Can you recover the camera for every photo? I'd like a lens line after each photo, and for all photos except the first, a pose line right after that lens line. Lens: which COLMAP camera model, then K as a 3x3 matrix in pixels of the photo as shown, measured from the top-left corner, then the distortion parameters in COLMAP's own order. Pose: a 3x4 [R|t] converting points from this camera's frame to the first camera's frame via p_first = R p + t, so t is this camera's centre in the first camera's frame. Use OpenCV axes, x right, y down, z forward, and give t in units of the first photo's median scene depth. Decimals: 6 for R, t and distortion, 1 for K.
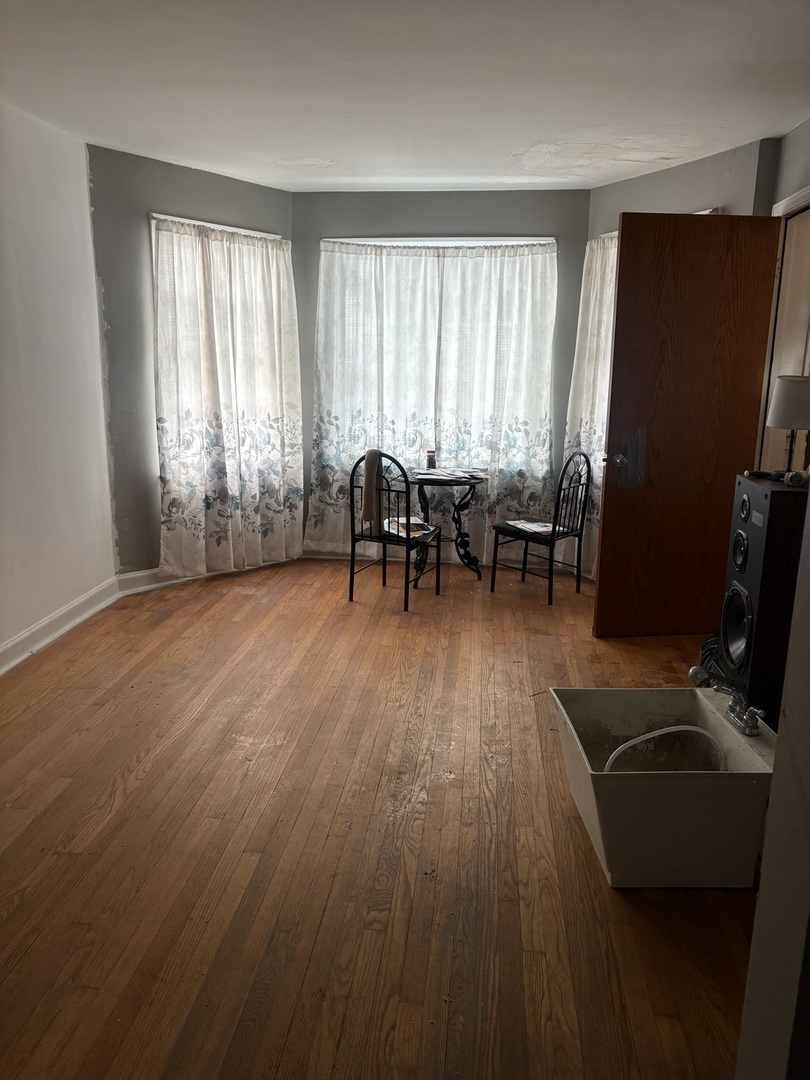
lens RADIAL K [[808.4, 0, 411.6], [0, 808.4, 546.0], [0, 0, 1]] dist [0.051723, -0.007259]
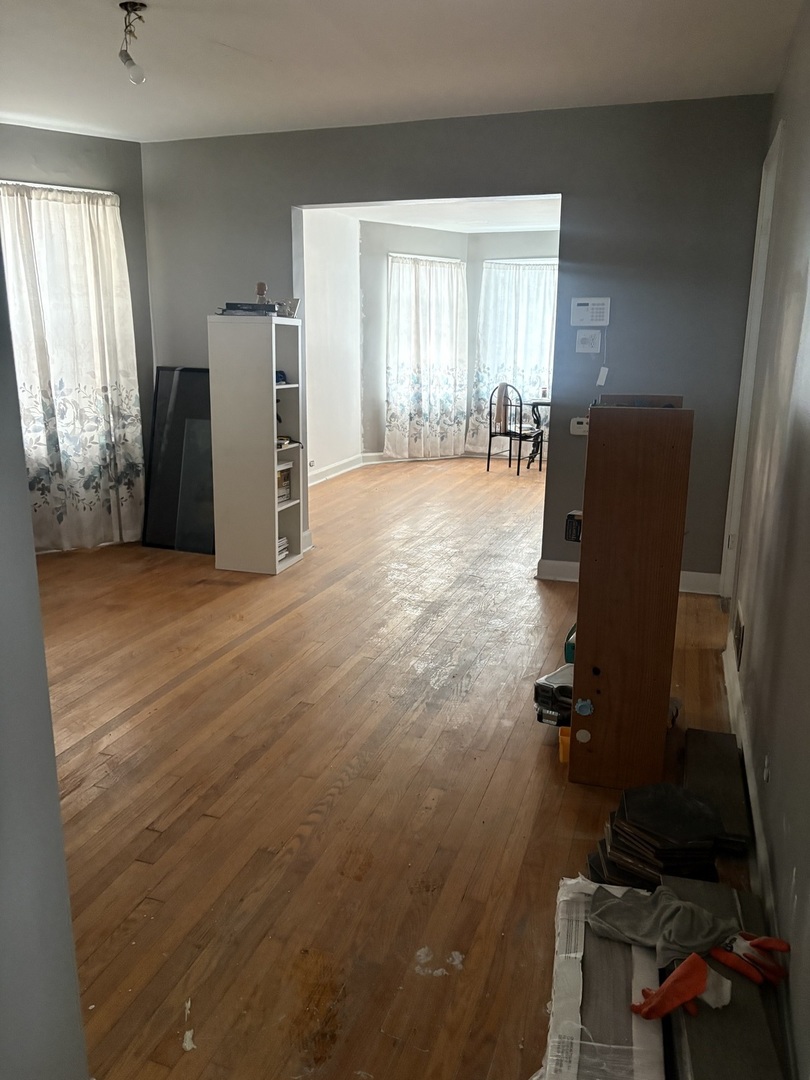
lens RADIAL K [[808.4, 0, 398.2], [0, 808.4, 541.0], [0, 0, 1]] dist [0.051723, -0.007259]
pose [[0.971269, 0.049544, -0.232769, 0.137579], [-0.044224, 0.998629, 0.028020, 0.161910], [0.233838, -0.016921, 0.972128, -0.686994]]
